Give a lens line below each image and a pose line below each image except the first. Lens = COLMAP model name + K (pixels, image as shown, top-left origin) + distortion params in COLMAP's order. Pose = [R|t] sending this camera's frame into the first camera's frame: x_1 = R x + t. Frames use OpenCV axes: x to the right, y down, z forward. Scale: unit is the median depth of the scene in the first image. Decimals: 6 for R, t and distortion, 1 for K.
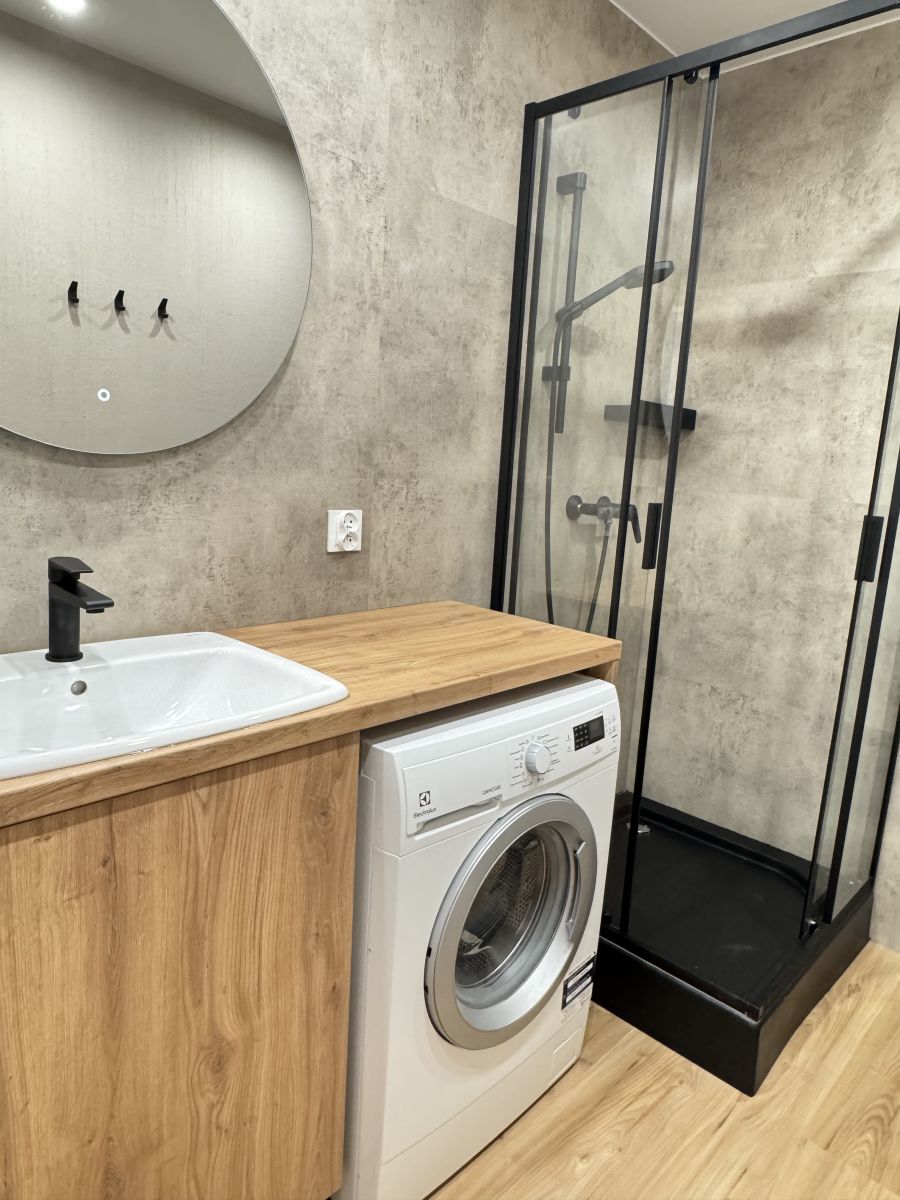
lens RADIAL K [[772.3, 0, 448.7], [0, 772.3, 593.2], [0, 0, 1]] dist [0.004684, -0.010708]
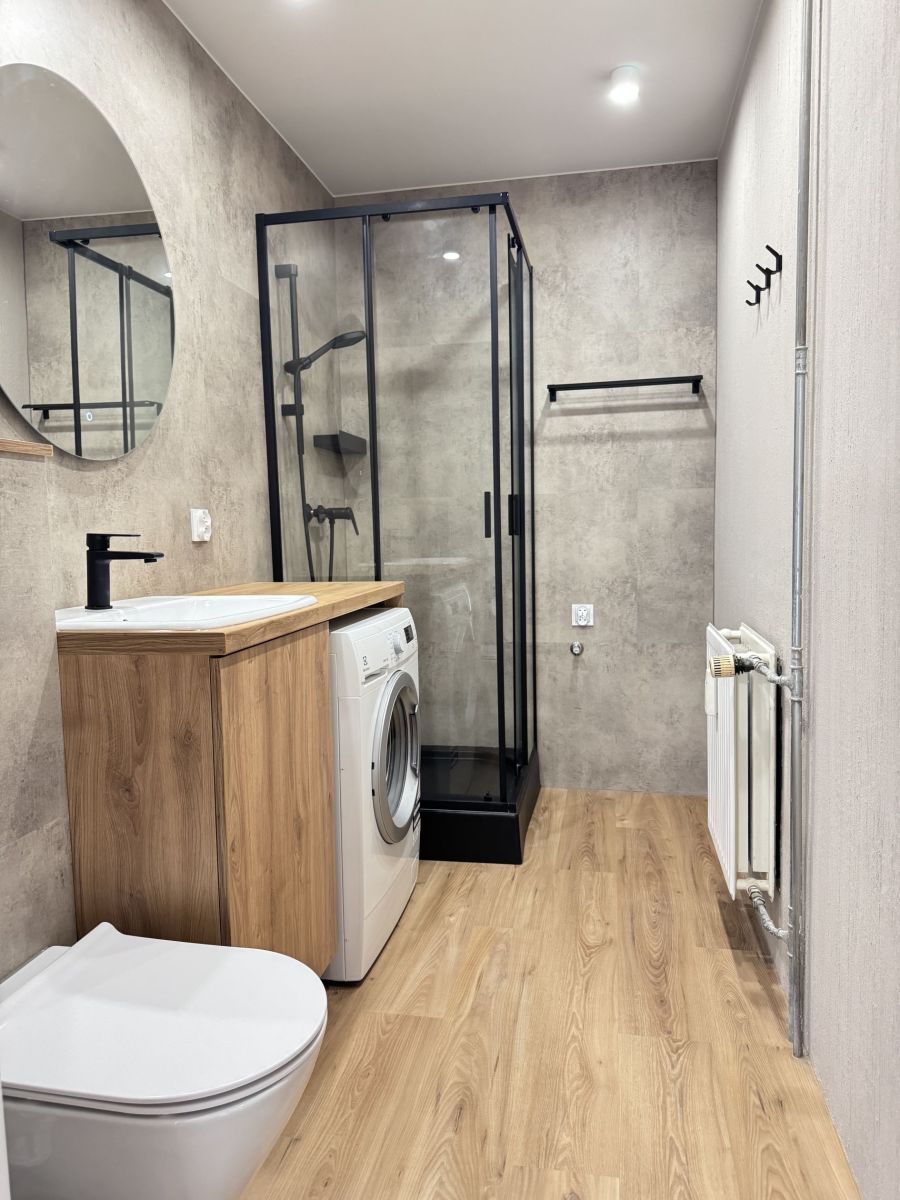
lens RADIAL K [[827.0, 0, 450.7], [0, 827.0, 607.8], [0, 0, 1]] dist [0.009627, -0.023295]
pose [[0.834106, -0.132968, 0.535338, -0.543164], [0.168305, 0.985581, -0.017434, 0.150246], [-0.525300, 0.104642, 0.844458, -0.379796]]
